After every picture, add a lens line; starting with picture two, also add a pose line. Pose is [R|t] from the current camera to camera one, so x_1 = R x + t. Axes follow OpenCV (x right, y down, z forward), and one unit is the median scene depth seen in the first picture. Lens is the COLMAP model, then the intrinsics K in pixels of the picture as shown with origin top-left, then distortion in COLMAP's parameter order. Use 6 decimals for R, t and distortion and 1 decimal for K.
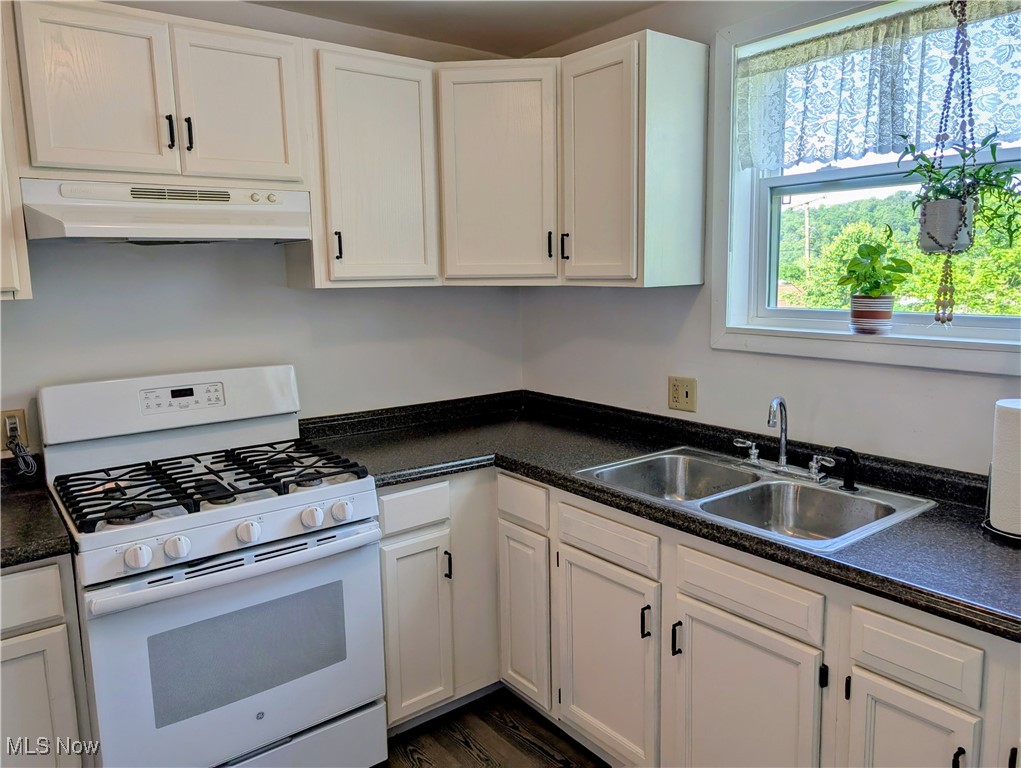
lens RADIAL K [[740.8, 0, 522.6], [0, 740.8, 383.0], [0, 0, 1]] dist [0.004307, -0.023407]
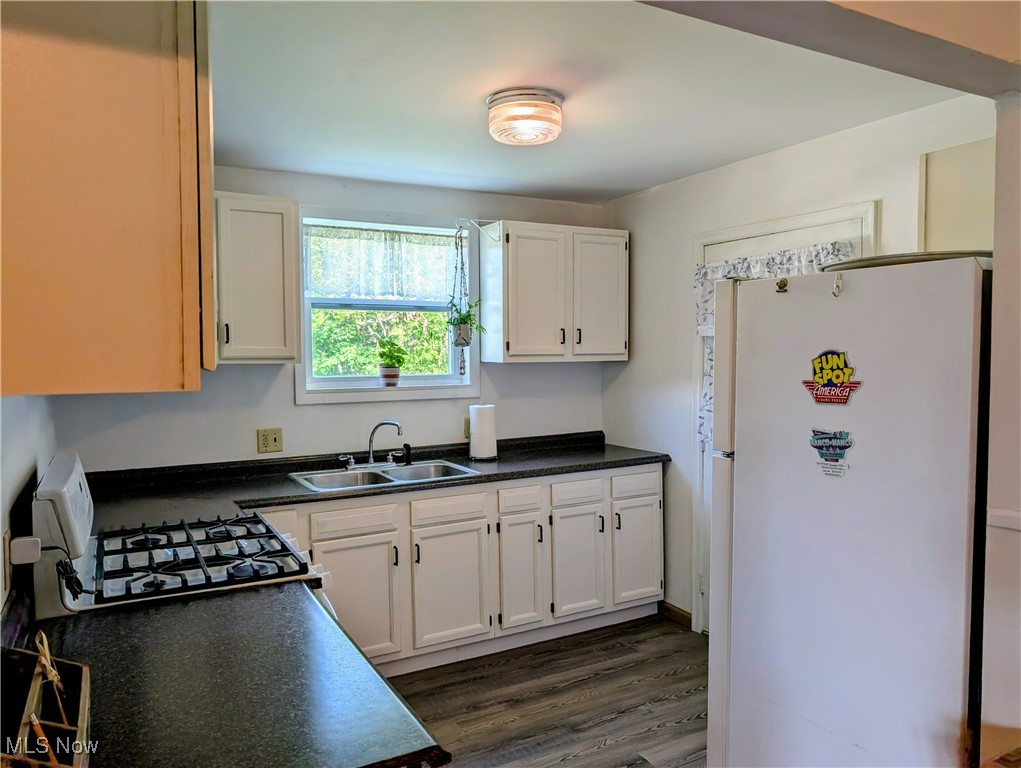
lens RADIAL K [[740.8, 0, 522.6], [0, 740.8, 383.0], [0, 0, 1]] dist [0.004307, -0.023407]
pose [[0.139634, -0.032435, 0.989672, -1.379891], [0.153807, 0.988043, 0.010681, -0.041859], [-0.978185, 0.150727, 0.142953, 0.385937]]
